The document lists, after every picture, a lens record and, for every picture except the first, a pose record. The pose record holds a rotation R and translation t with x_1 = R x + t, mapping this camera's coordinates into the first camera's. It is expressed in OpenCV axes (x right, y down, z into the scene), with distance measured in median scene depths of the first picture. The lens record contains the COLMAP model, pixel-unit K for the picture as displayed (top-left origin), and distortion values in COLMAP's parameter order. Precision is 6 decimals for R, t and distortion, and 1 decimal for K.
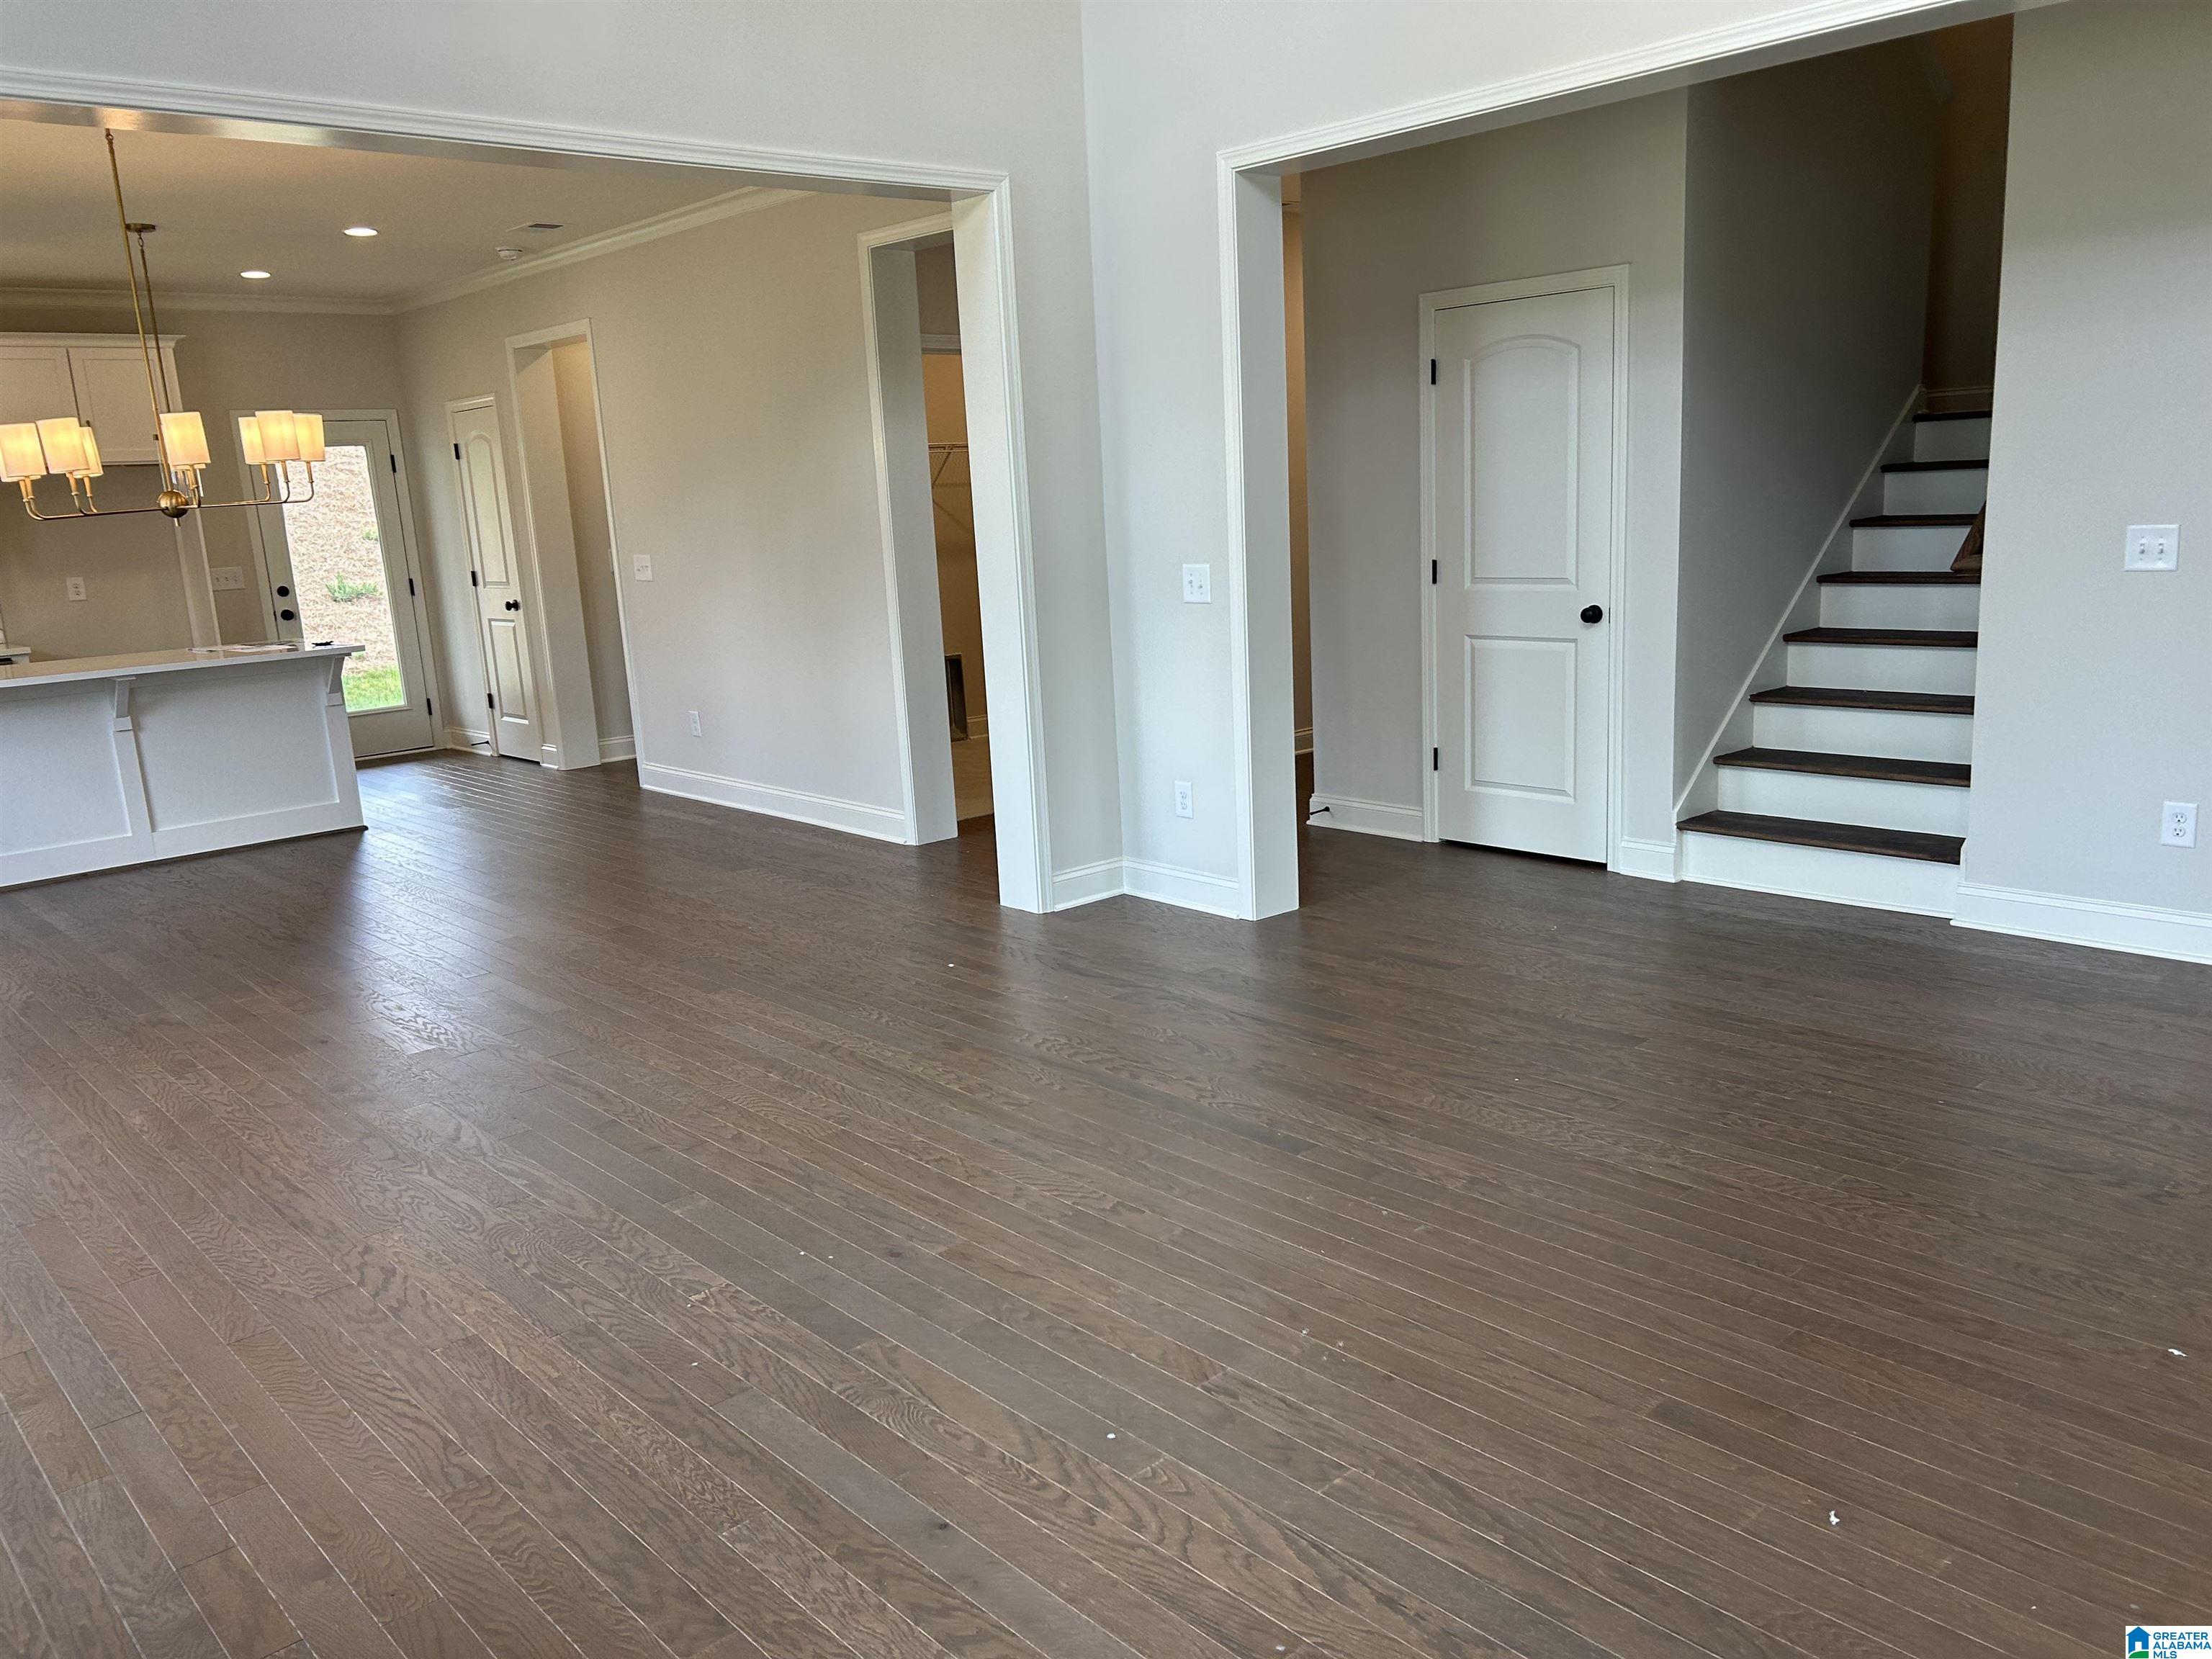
lens RADIAL K [[1658.0, 0, 1114.9], [0, 1658.0, 836.9], [0, 0, 1]] dist [0.059973, -0.064977]
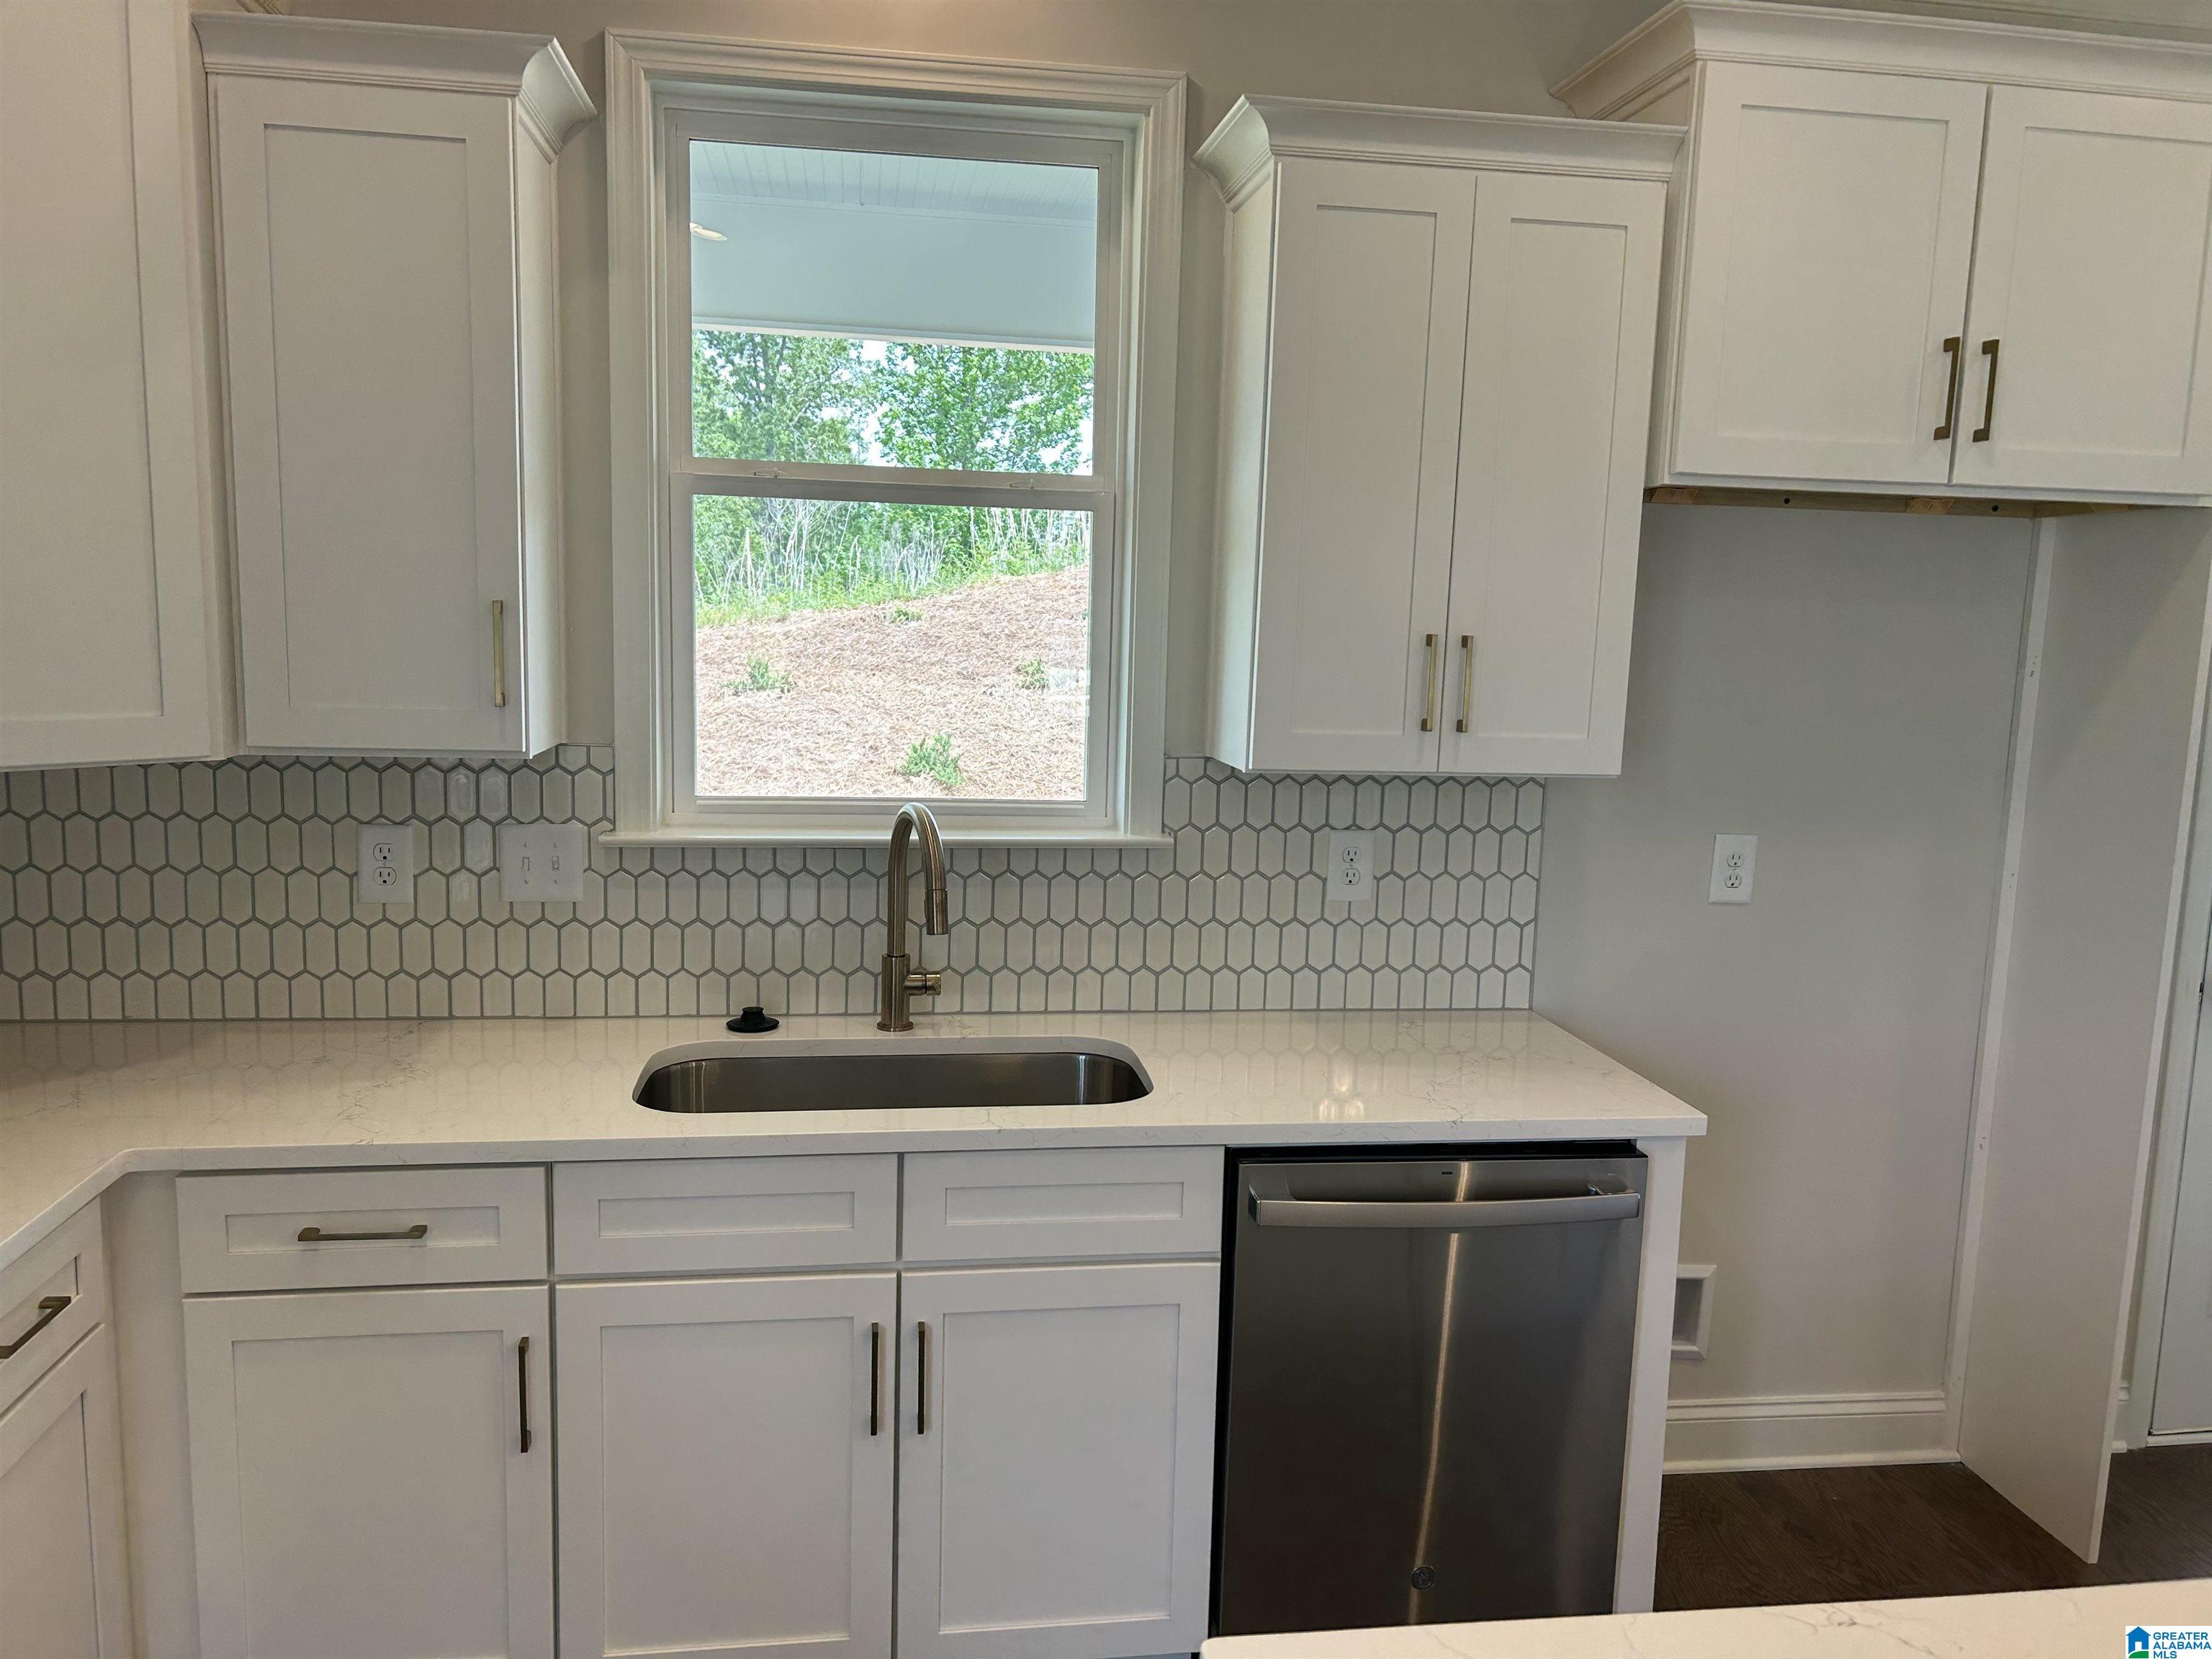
lens RADIAL K [[1658.0, 0, 1096.8], [0, 1658.0, 843.0], [0, 0, 1]] dist [0.059973, -0.064977]
pose [[0.825577, 0.152259, -0.543360, -0.818888], [-0.185243, 0.982674, -0.006095, -0.191525], [0.533018, 0.105686, 0.839478, 0.990622]]
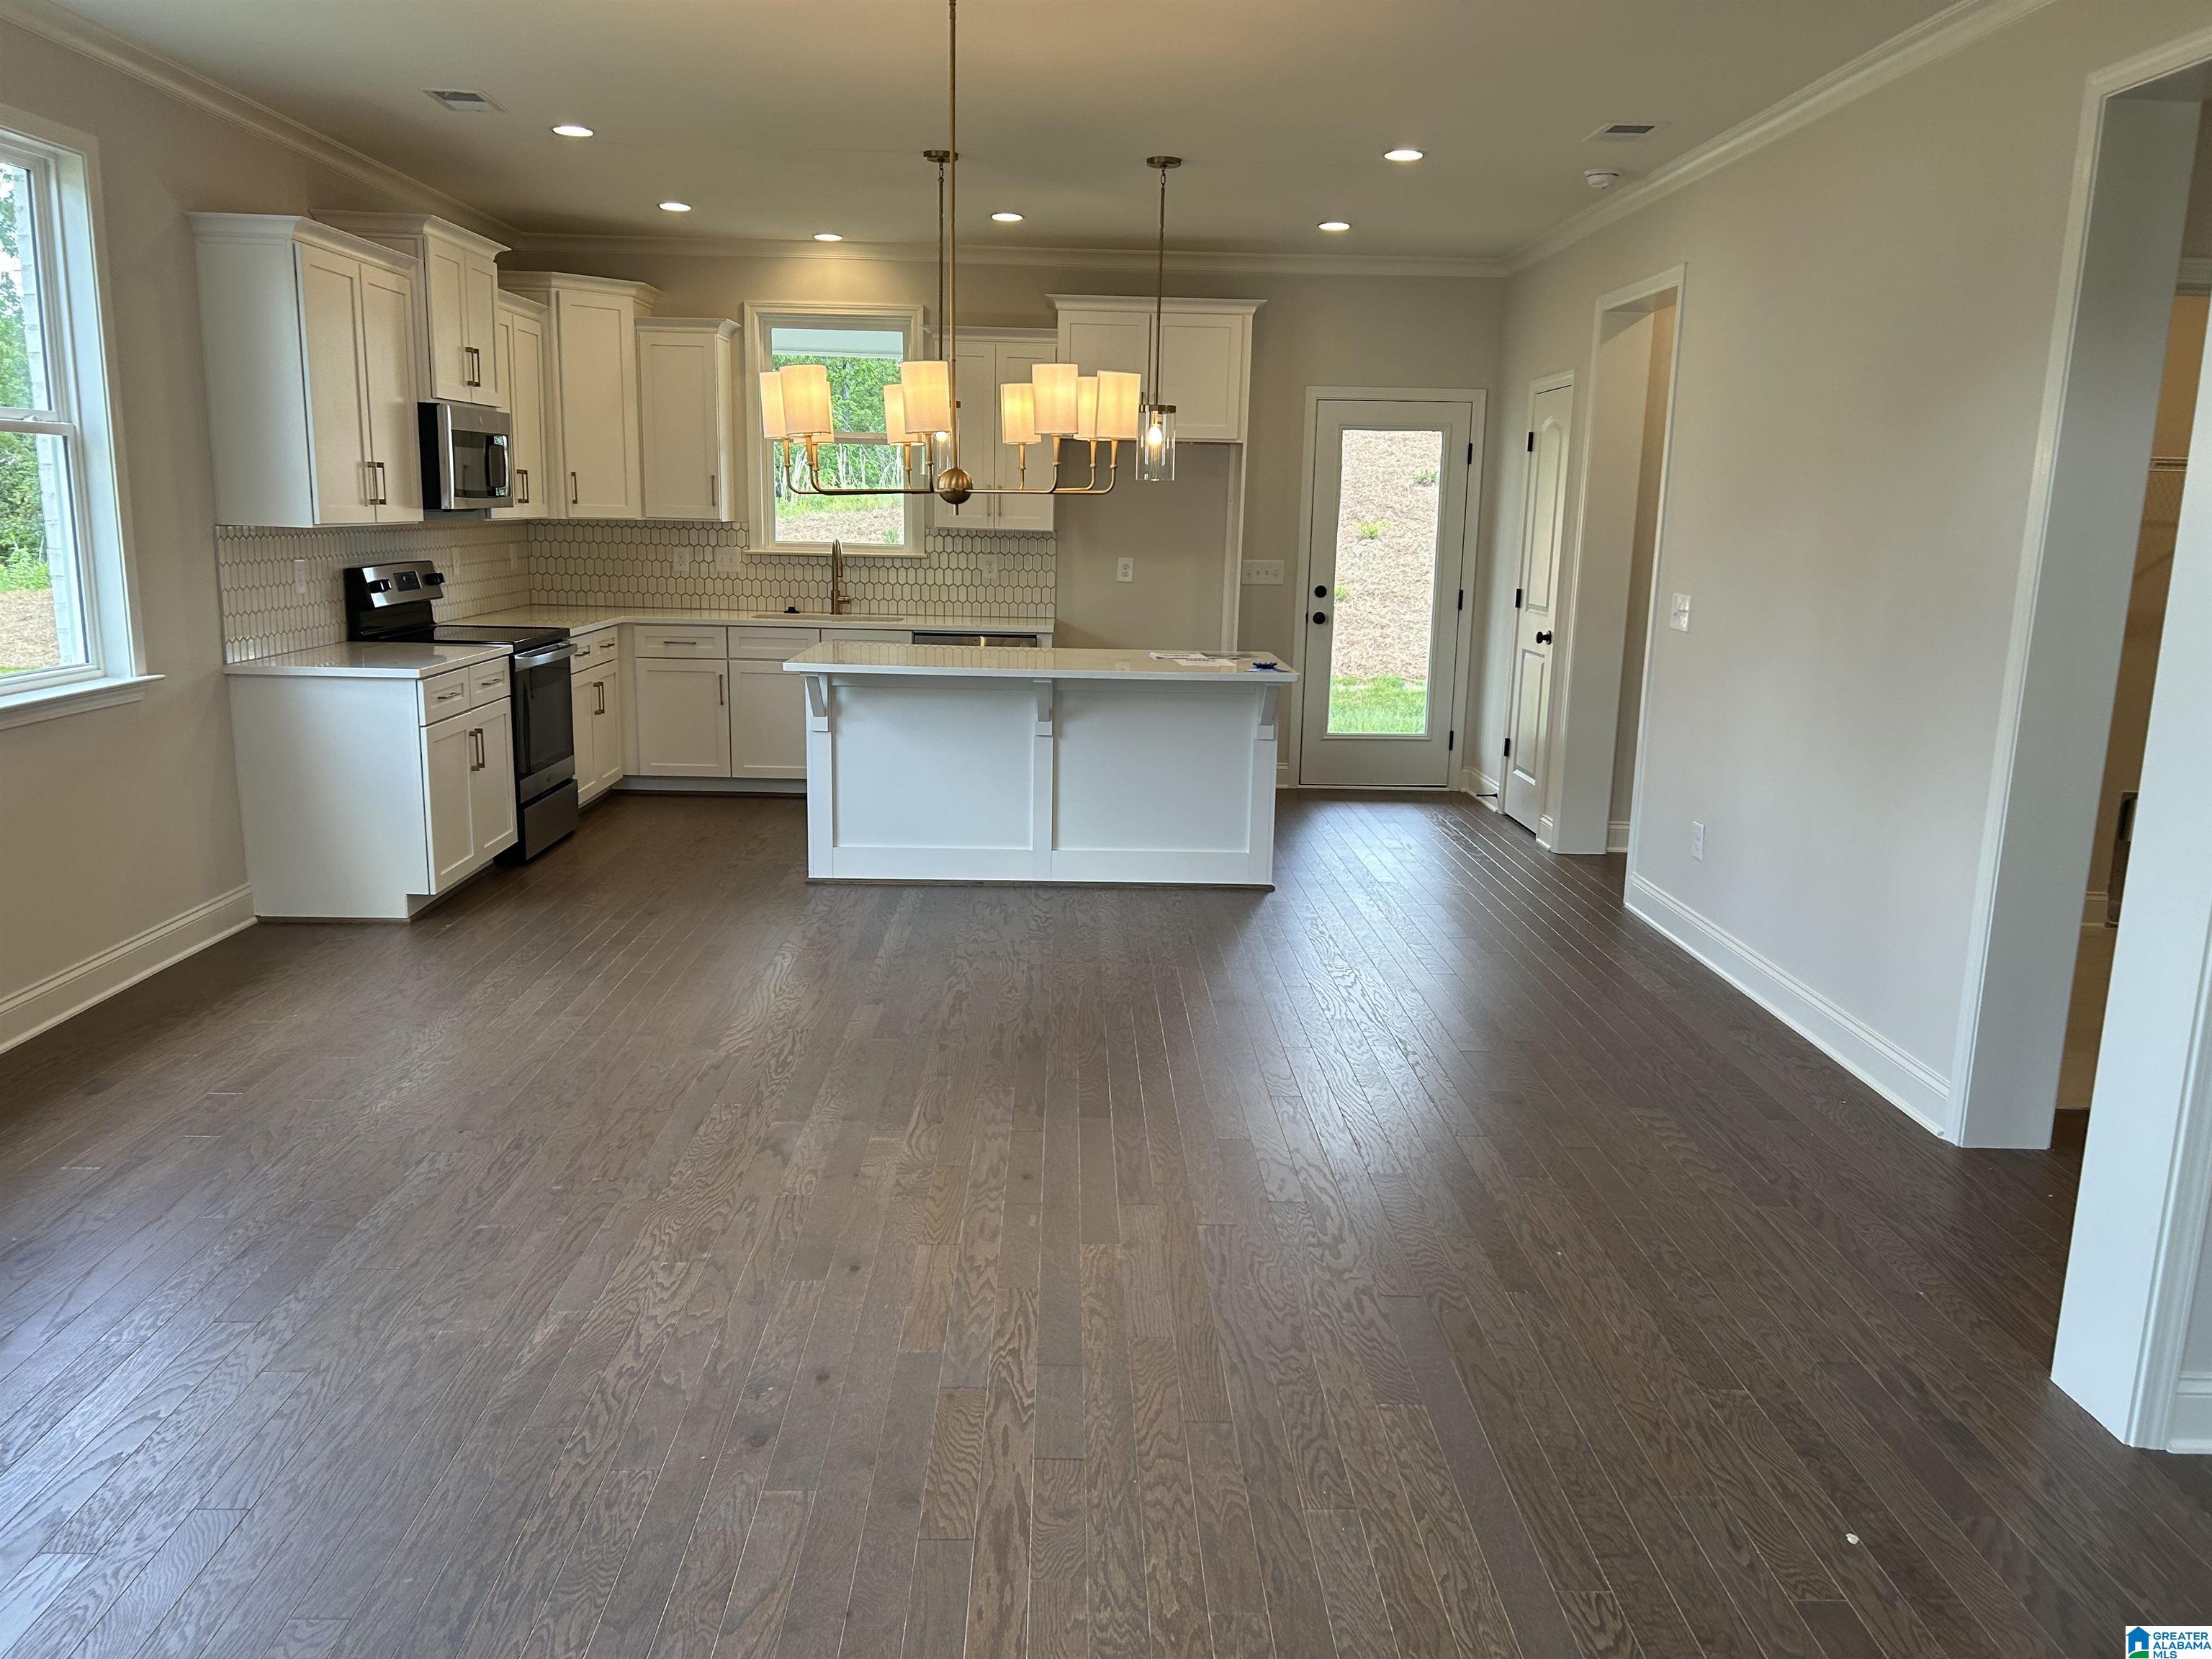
lens RADIAL K [[1658.0, 0, 1106.7], [0, 1658.0, 842.3], [0, 0, 1]] dist [0.059973, -0.064977]
pose [[0.750763, 0.198811, -0.629944, 0.004077], [-0.196875, 0.977639, 0.073909, -0.094760], [0.630552, 0.068532, 0.773116, 0.407704]]
